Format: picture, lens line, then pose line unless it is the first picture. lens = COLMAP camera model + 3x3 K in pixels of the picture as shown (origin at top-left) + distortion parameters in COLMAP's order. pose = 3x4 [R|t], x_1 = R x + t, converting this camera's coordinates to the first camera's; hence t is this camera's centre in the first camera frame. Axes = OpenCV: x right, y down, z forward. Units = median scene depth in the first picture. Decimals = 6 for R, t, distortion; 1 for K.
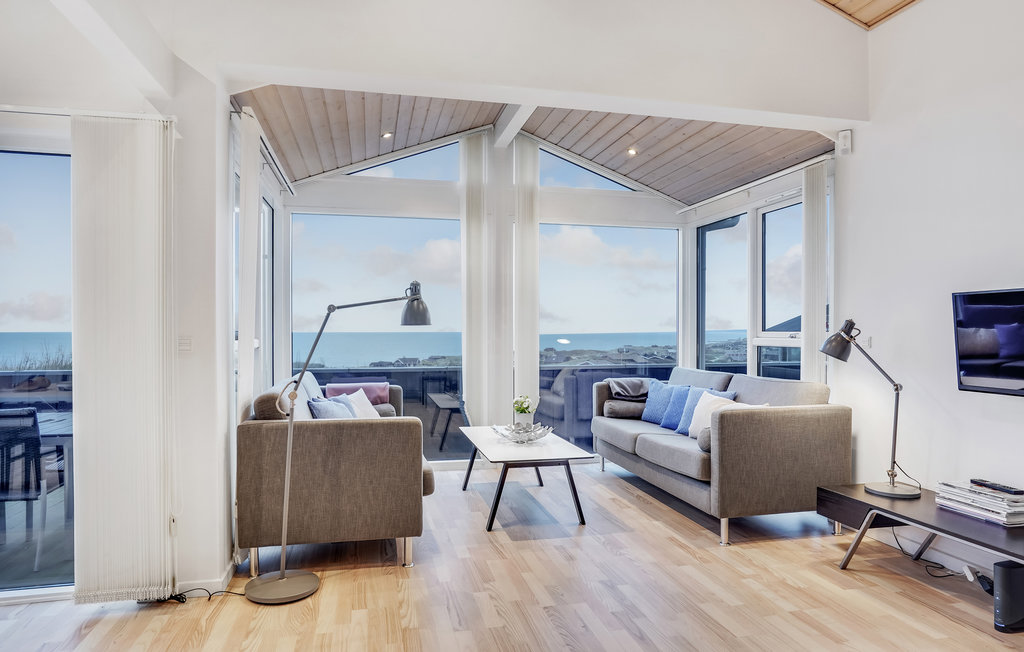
lens RADIAL K [[596.4, 0, 508.6], [0, 596.4, 316.5], [0, 0, 1]] dist [-0.050214, -0.000366]
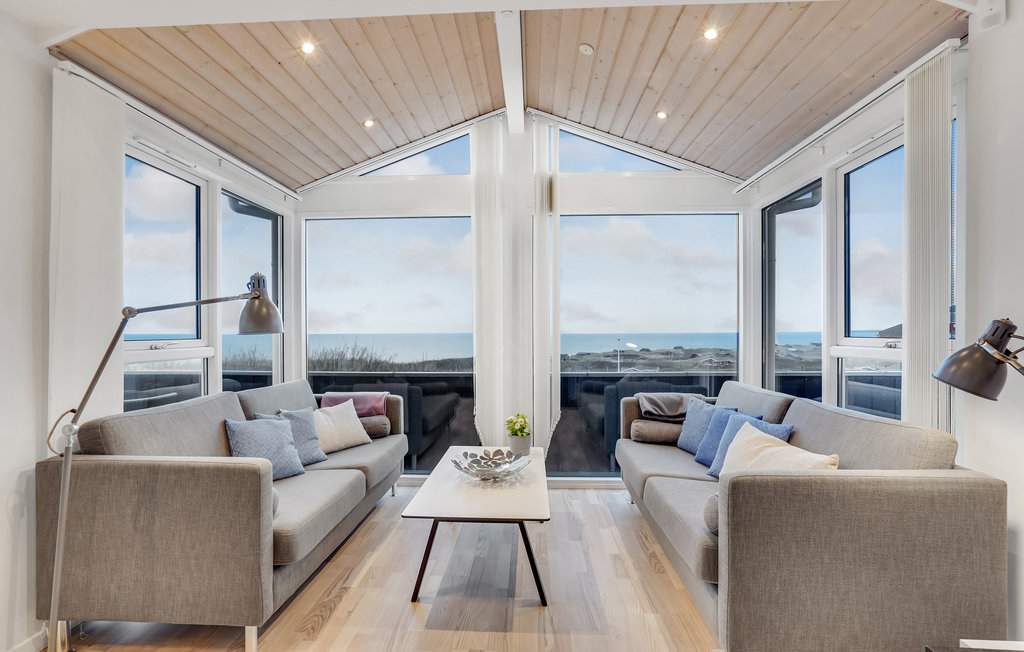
lens RADIAL K [[473.9, 0, 512.0], [0, 473.9, 326.0], [0, 0, 1]] dist [-0.039704, 0.013483]
pose [[0.963381, -0.007528, -0.268029, 0.197696], [0.010268, 0.999908, 0.008824, 0.002236], [0.267938, -0.011253, 0.963370, 0.356118]]
